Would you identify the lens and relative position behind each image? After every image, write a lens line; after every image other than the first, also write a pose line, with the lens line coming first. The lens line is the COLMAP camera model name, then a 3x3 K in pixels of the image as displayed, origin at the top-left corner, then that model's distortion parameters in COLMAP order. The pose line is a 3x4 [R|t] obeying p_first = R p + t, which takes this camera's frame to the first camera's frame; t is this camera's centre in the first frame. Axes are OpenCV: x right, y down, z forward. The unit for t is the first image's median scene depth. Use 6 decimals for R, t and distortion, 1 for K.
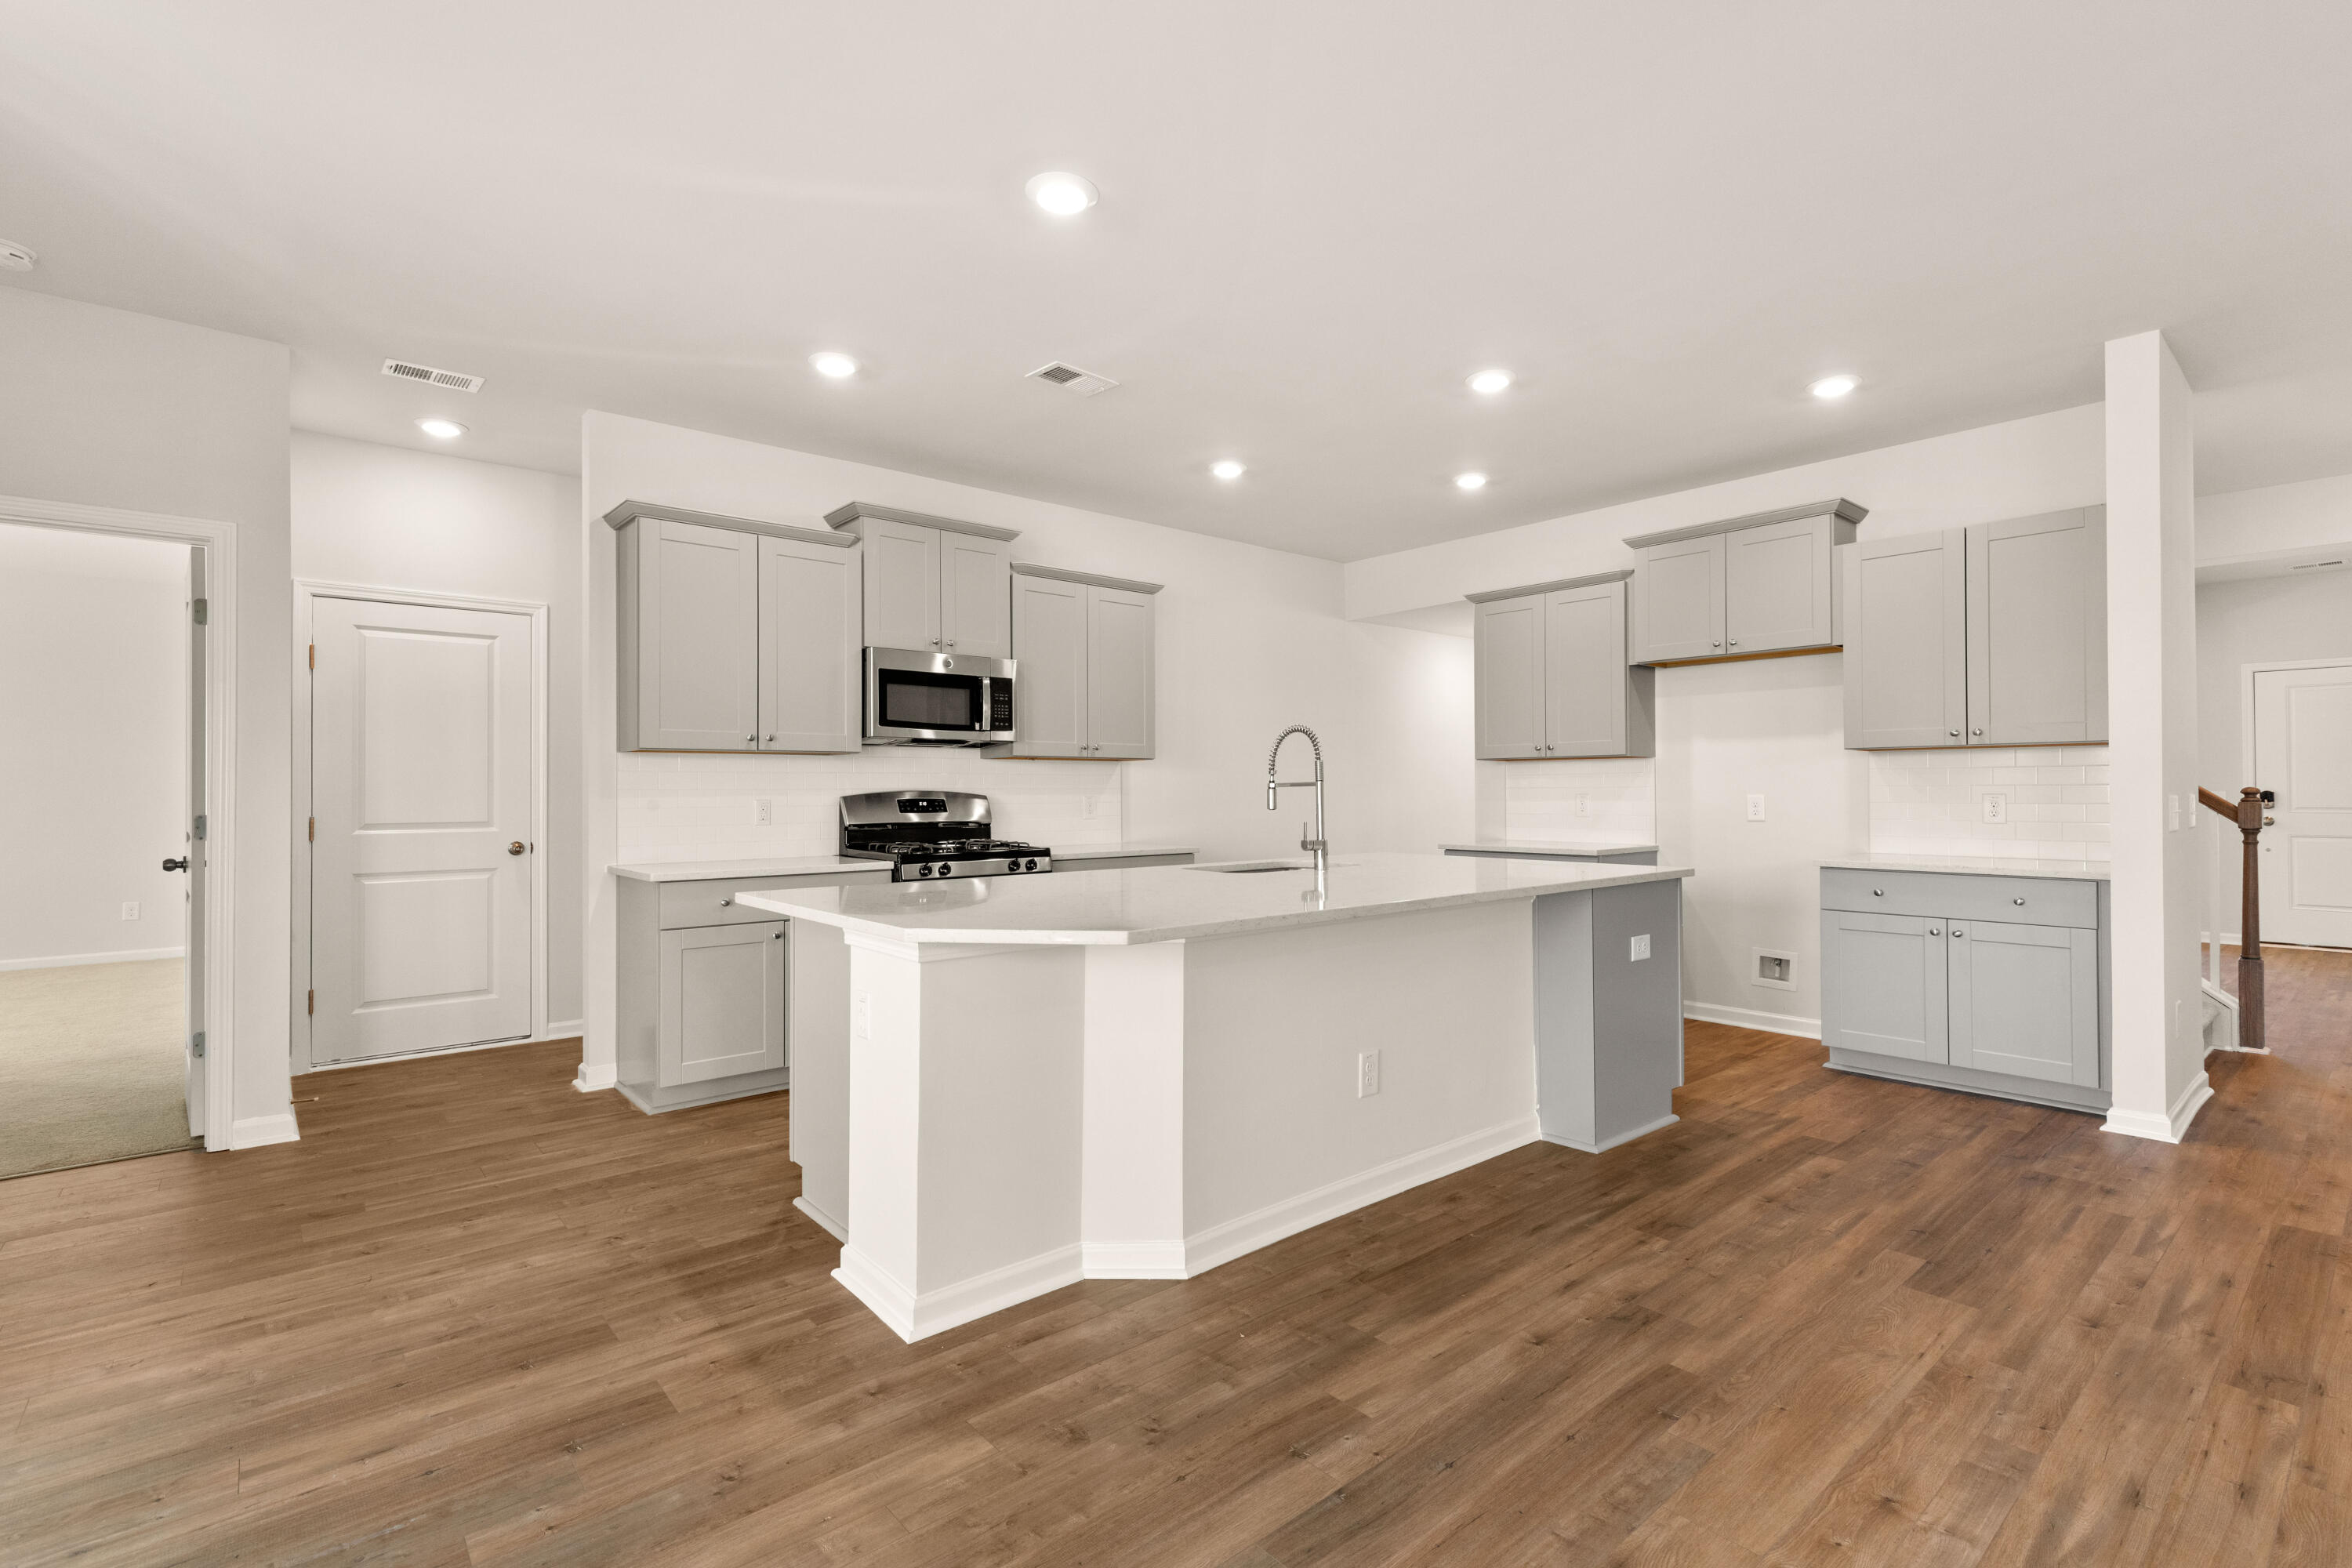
lens RADIAL K [[1058.5, 0, 1182.5], [0, 1058.5, 785.3], [0, 0, 1]] dist [0.014563, -0.000691]
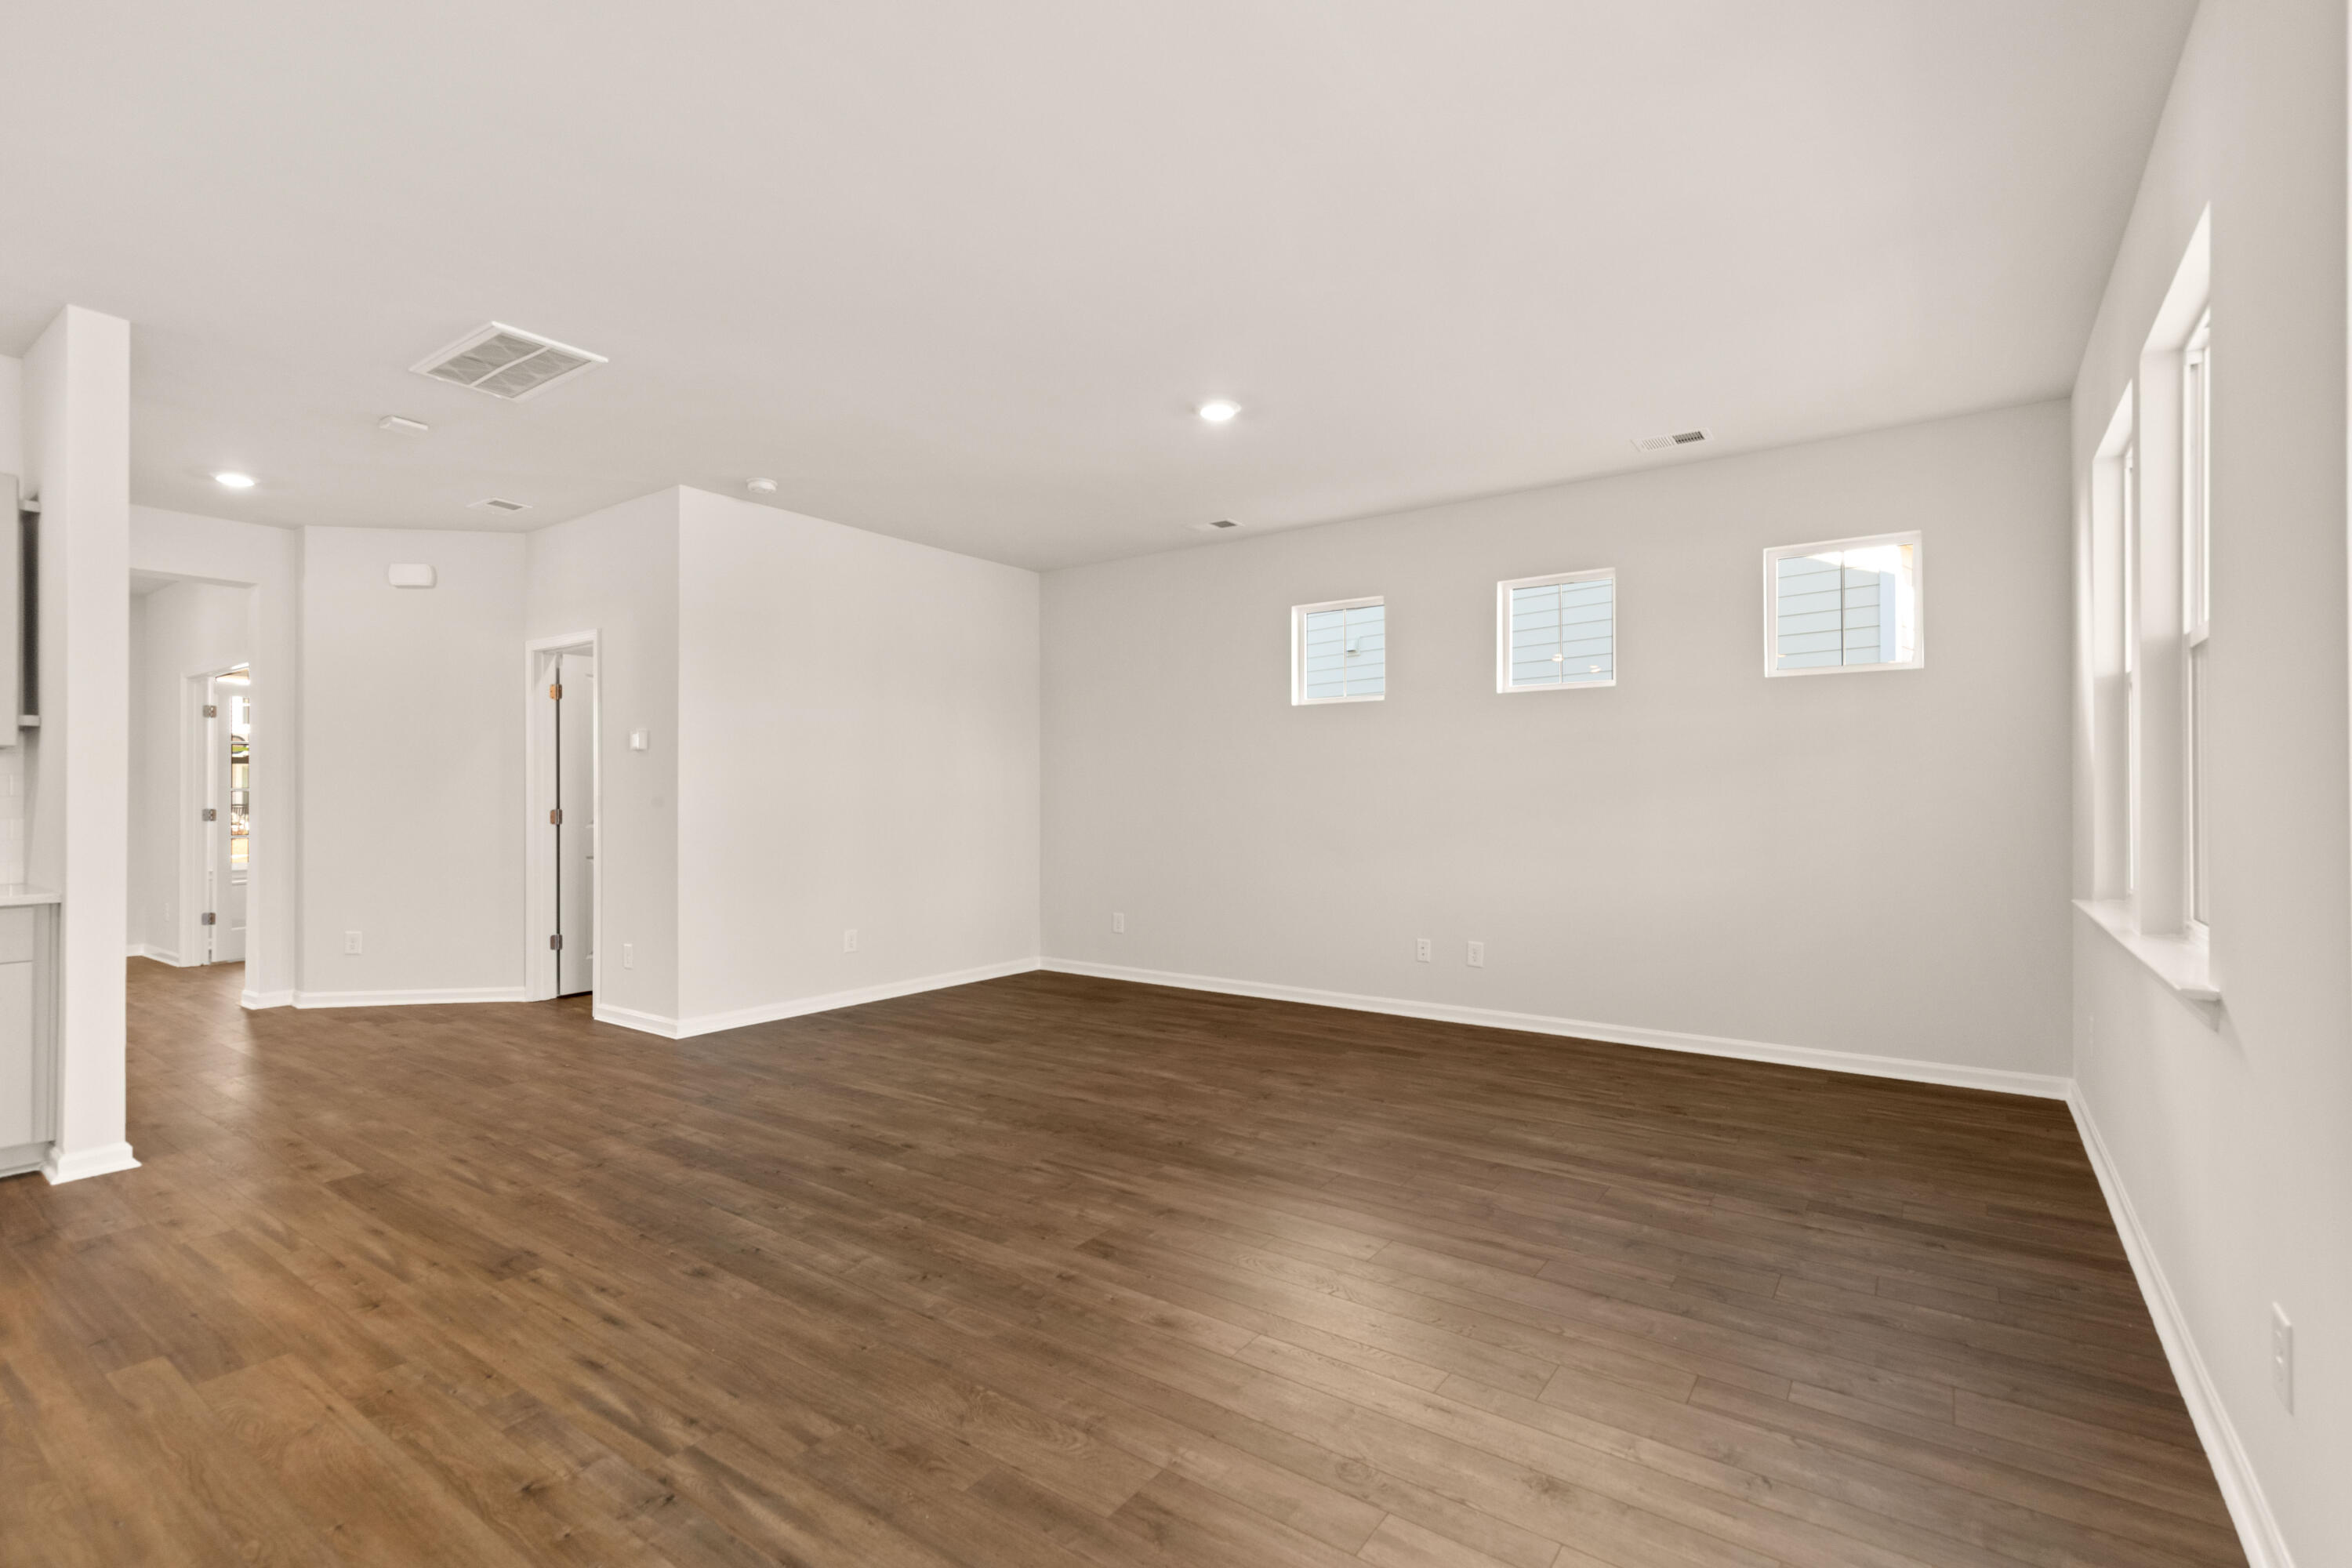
lens RADIAL K [[1058.5, 0, 1187.6], [0, 1058.5, 792.6], [0, 0, 1]] dist [0.014563, -0.000691]
pose [[-0.227976, 0.007055, 0.973641, -0.367982], [-0.005419, 0.999949, -0.008514, -0.001894], [-0.973652, -0.007217, -0.227927, 0.451875]]
